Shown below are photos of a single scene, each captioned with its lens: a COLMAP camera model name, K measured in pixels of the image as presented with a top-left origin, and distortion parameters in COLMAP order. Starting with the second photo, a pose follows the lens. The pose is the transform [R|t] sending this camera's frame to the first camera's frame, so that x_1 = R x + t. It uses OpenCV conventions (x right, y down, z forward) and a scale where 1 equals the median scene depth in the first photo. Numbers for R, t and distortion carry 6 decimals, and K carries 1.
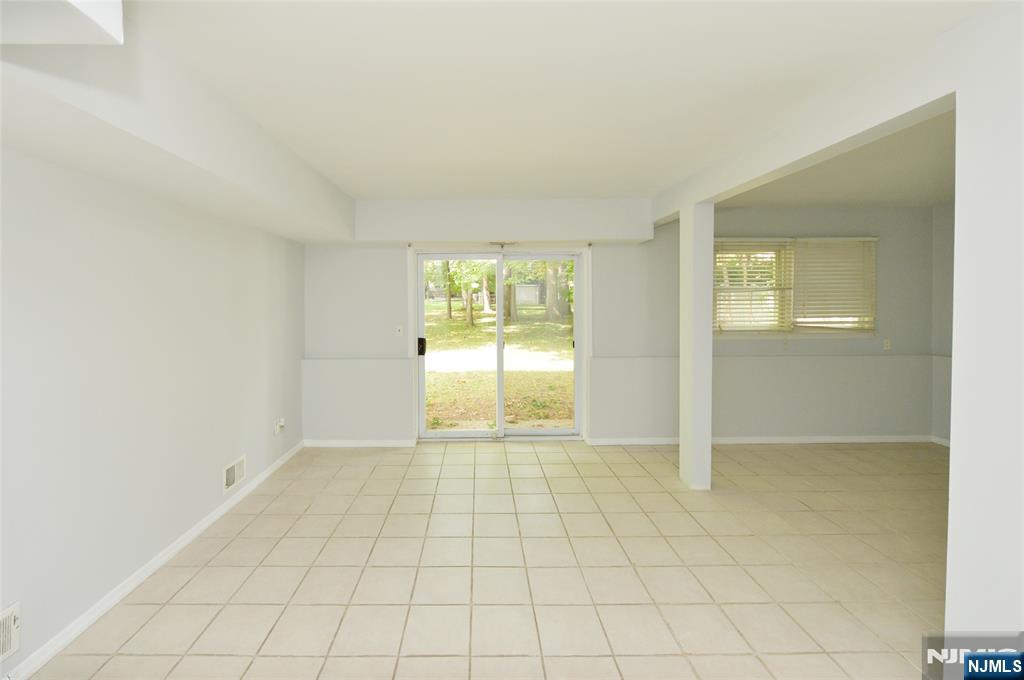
lens RADIAL K [[419.7, 0, 490.9], [0, 419.7, 310.8], [0, 0, 1]] dist [-0.007133, -0.000437]
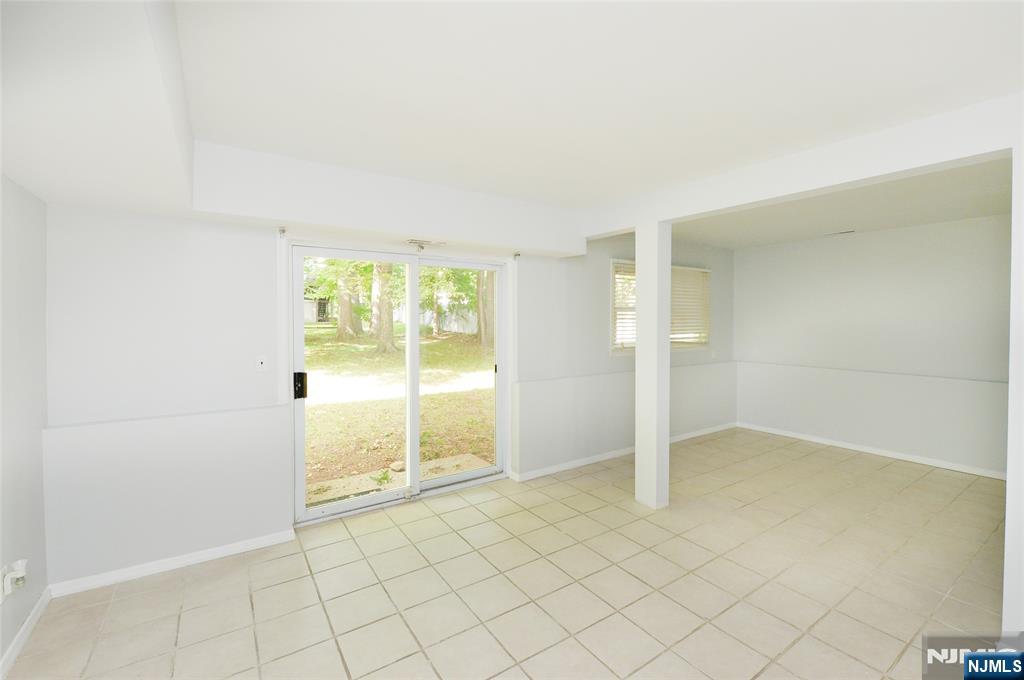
lens RADIAL K [[419.7, 0, 520.0], [0, 419.7, 327.1], [0, 0, 1]] dist [-0.007133, -0.000437]
pose [[0.832588, -0.003402, 0.553883, -0.244433], [0.006227, 0.999975, -0.003218, -0.002630], [-0.553858, 0.006128, 0.832589, 0.254467]]
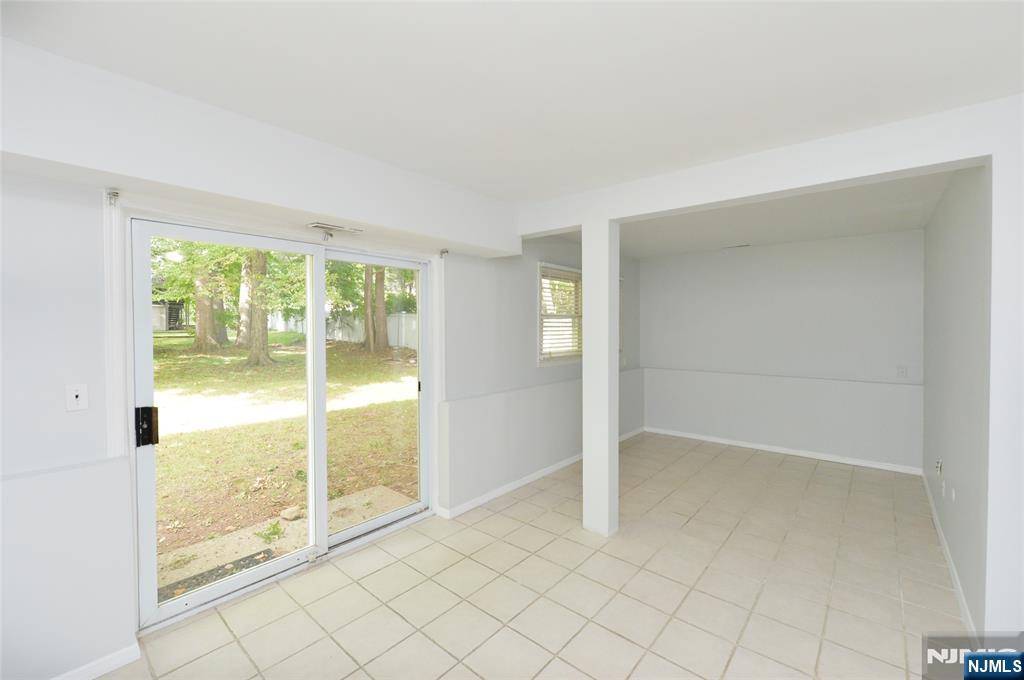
lens RADIAL K [[419.7, 0, 512.2], [0, 419.7, 334.8], [0, 0, 1]] dist [-0.007133, -0.000437]
pose [[0.677139, -0.009013, 0.735800, -0.231299], [0.012988, 0.999916, 0.000296, -0.007715], [-0.735740, 0.009357, 0.677199, 0.393297]]
